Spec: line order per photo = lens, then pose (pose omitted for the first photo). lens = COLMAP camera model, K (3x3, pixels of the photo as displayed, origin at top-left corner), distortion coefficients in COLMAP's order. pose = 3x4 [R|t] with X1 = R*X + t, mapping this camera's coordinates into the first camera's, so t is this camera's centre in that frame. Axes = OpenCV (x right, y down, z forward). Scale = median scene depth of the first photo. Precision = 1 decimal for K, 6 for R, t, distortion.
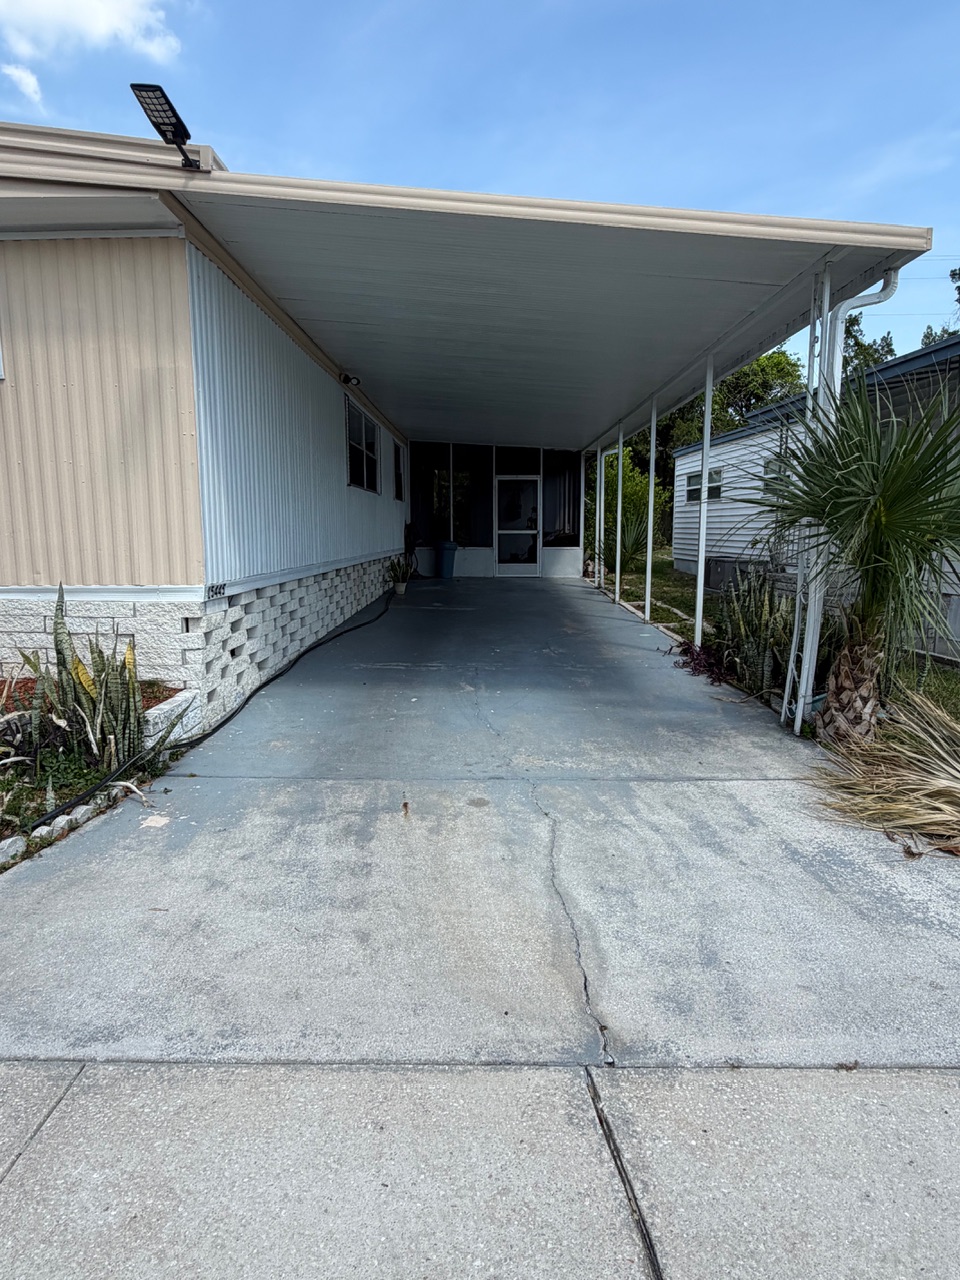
lens RADIAL K [[796.7, 0, 477.2], [0, 796.7, 651.0], [0, 0, 1]] dist [-0.015829, -0.000548]
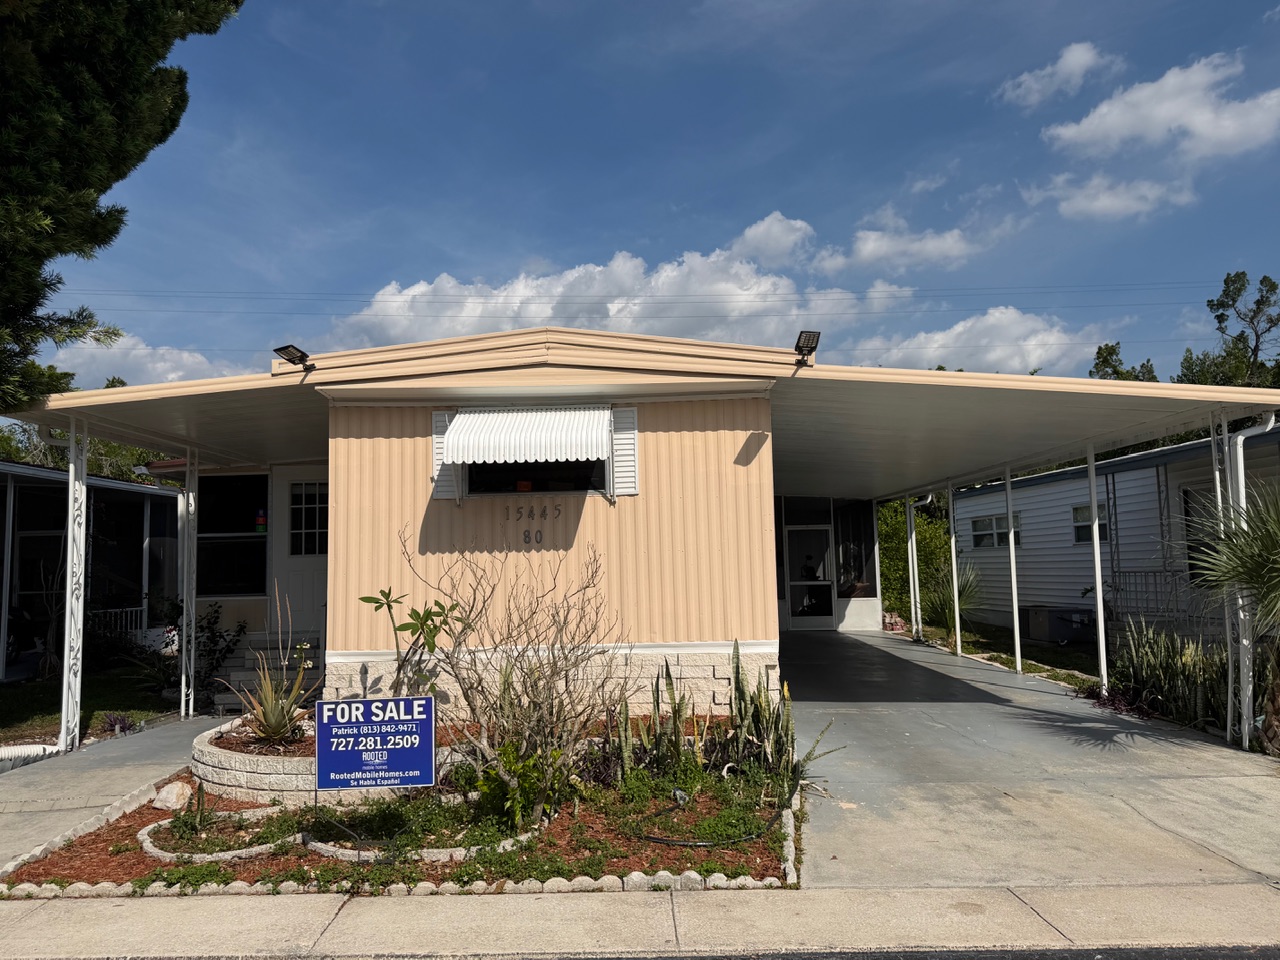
lens RADIAL K [[990.0, 0, 635.9], [0, 990.0, 471.2], [0, 0, 1]] dist [0.017200, -0.030376]
pose [[0.999826, -0.018521, 0.002094, -0.703769], [0.018452, 0.967731, -0.251309, 0.066401], [0.002628, 0.251304, 0.967905, -0.811016]]
